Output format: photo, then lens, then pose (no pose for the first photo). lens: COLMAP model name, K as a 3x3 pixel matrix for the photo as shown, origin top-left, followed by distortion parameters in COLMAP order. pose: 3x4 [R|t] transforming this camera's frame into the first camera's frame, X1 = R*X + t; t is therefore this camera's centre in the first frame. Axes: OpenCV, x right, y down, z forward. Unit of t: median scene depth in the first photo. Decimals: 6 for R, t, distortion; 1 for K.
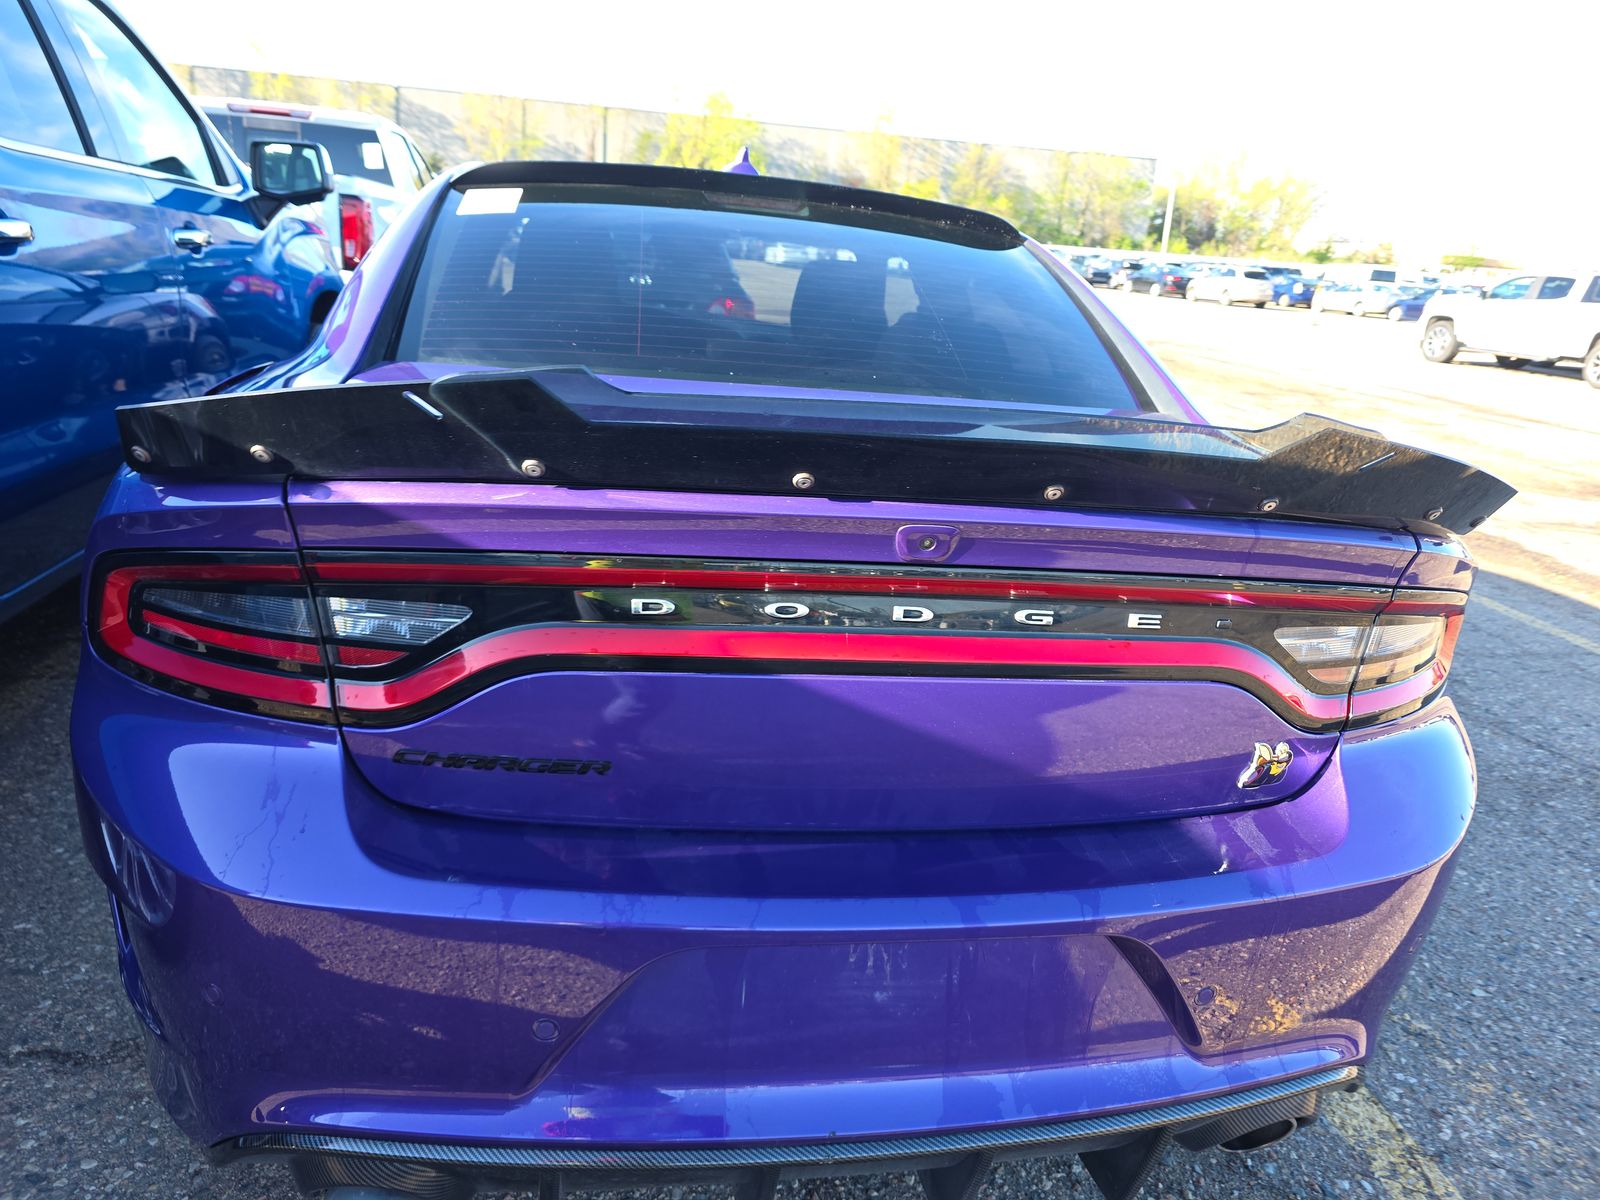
lens RADIAL K [[1068.6, 0, 796.3], [0, 1068.6, 606.8], [0, 0, 1]] dist [0.037706, -0.029710]
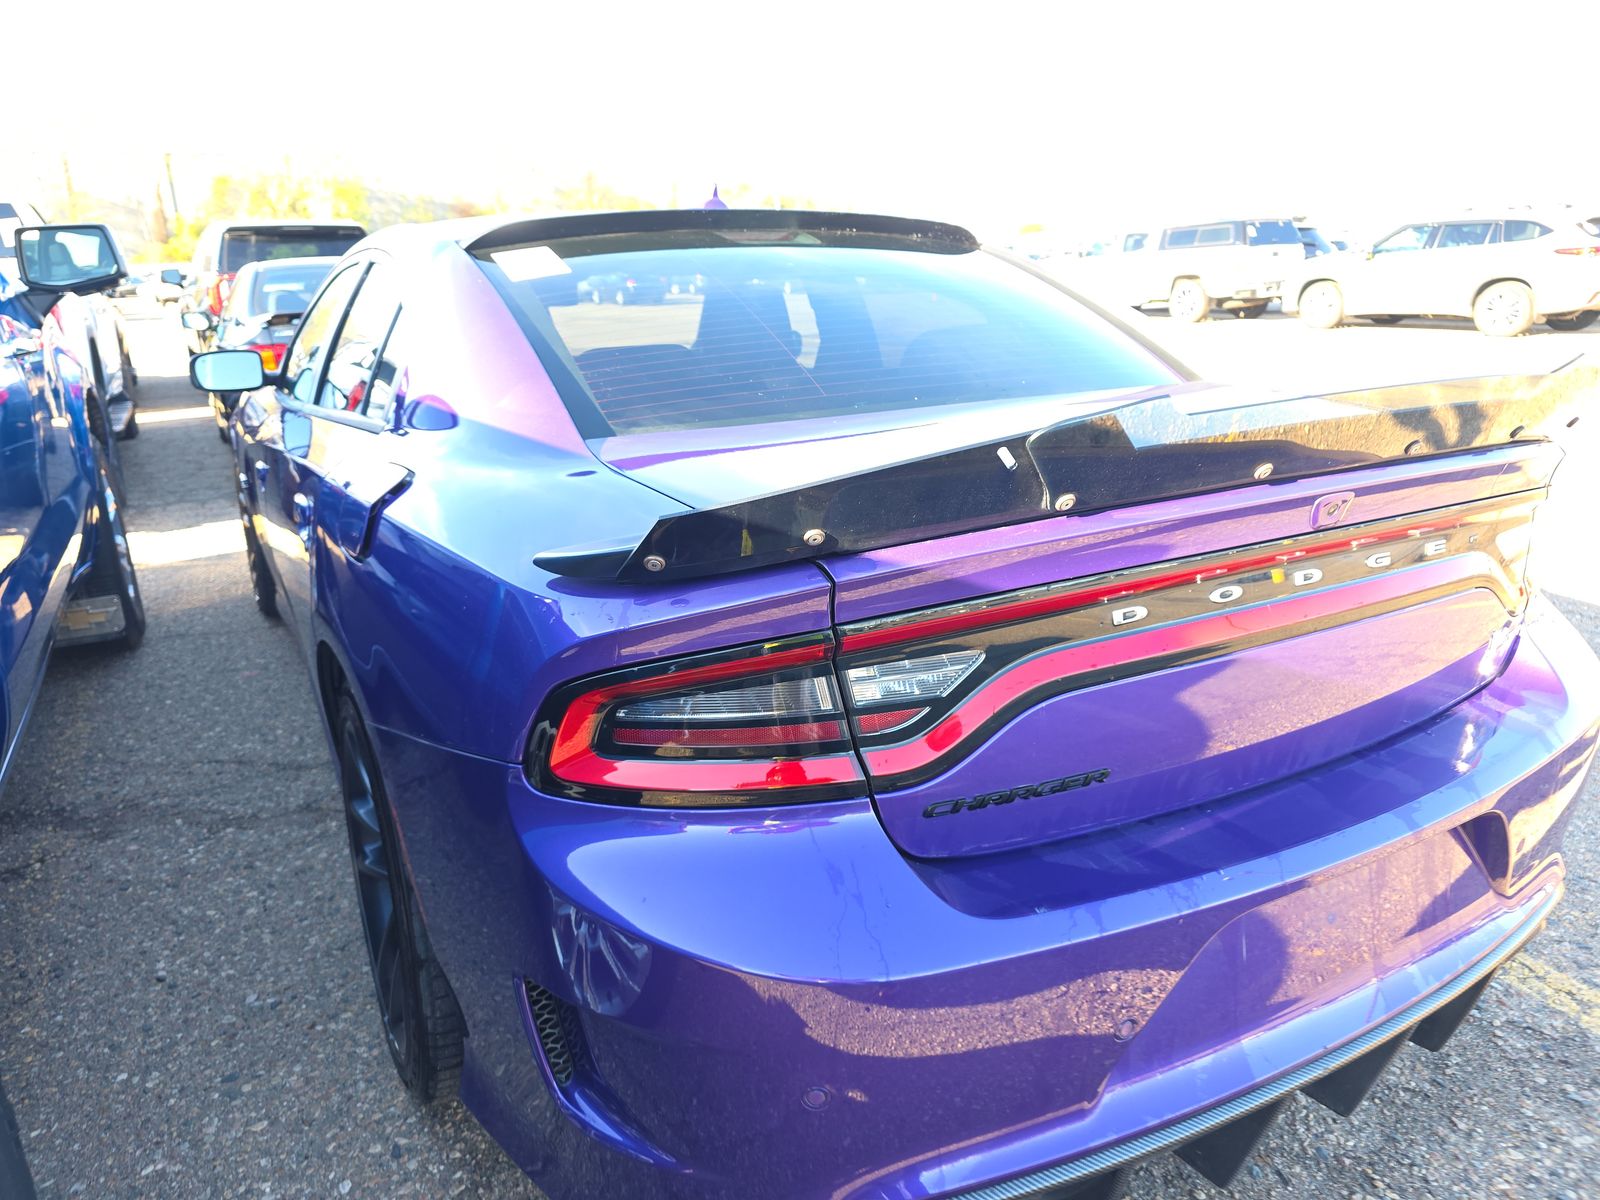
lens RADIAL K [[1068.6, 0, 796.3], [0, 1068.6, 606.8], [0, 0, 1]] dist [0.037706, -0.029710]
pose [[0.940599, -0.198962, 0.275114, -0.388455], [0.202033, 0.979224, 0.017436, -0.048281], [-0.272867, 0.039182, 0.961254, 0.032670]]
